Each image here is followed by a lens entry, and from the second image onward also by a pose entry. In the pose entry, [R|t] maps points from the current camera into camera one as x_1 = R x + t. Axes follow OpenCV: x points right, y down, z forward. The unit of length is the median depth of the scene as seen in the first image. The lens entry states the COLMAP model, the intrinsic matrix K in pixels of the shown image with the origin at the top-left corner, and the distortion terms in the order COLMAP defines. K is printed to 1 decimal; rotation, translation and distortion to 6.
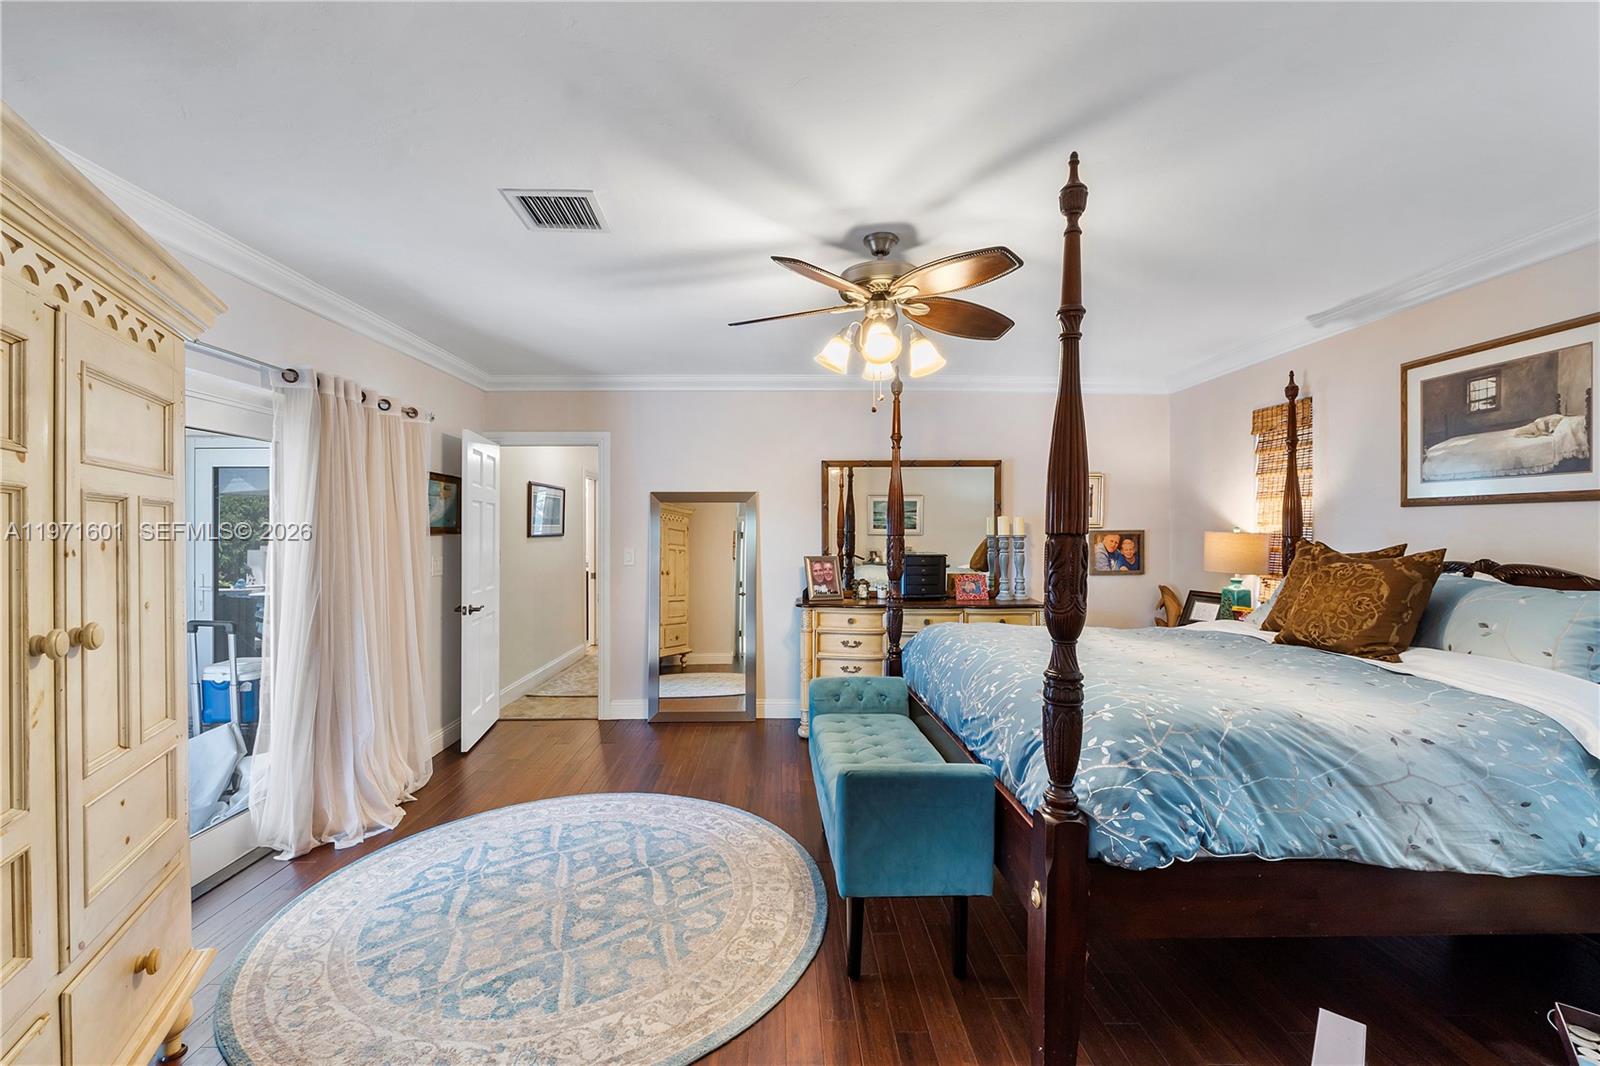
lens RADIAL K [[677.5, 0, 775.9], [0, 677.5, 532.9], [0, 0, 1]] dist [-0.008040, -0.000175]
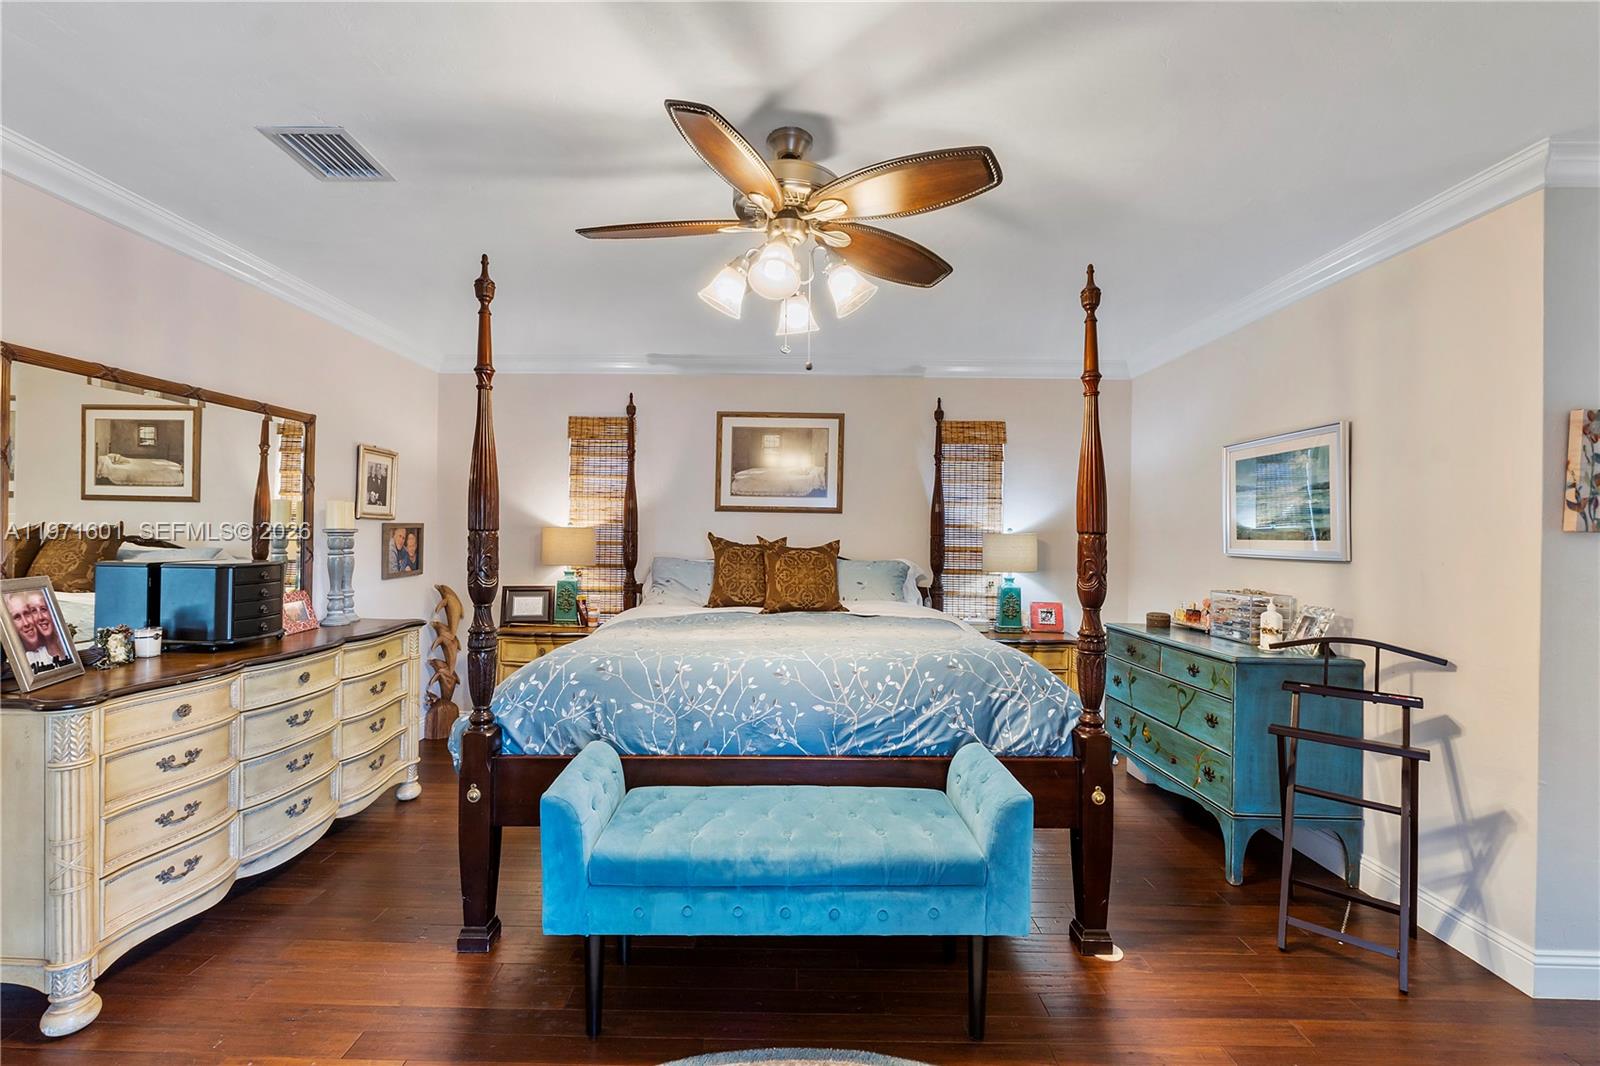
lens RADIAL K [[677.5, 0, 786.3], [0, 677.5, 534.9], [0, 0, 1]] dist [-0.008040, -0.000175]
pose [[0.006048, -0.005588, 0.999966, -0.555177], [-0.010660, 0.999927, 0.005653, 0.001935], [-0.999925, -0.010694, 0.005988, 0.916107]]
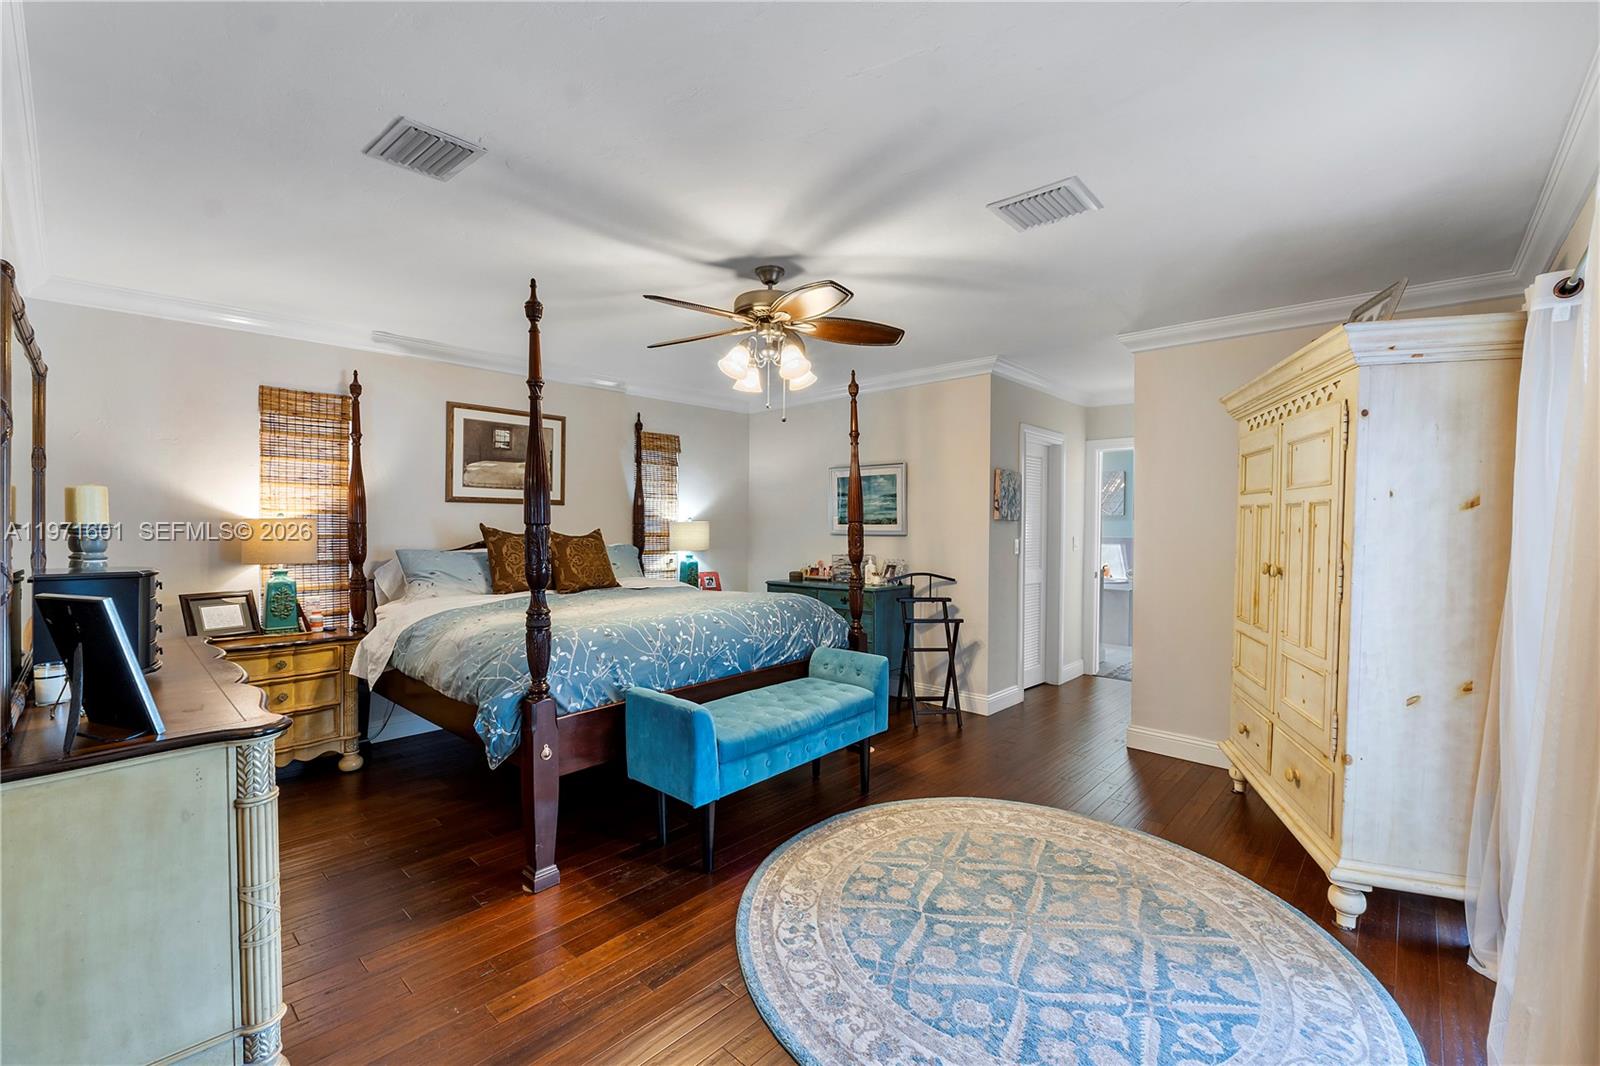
lens RADIAL K [[677.5, 0, 791.3], [0, 677.5, 538.9], [0, 0, 1]] dist [-0.008040, -0.000175]
pose [[-0.736527, -0.020822, 0.676087, -0.623301], [-0.003761, 0.999637, 0.026690, -0.001690], [-0.676398, 0.017115, -0.736338, 1.701818]]
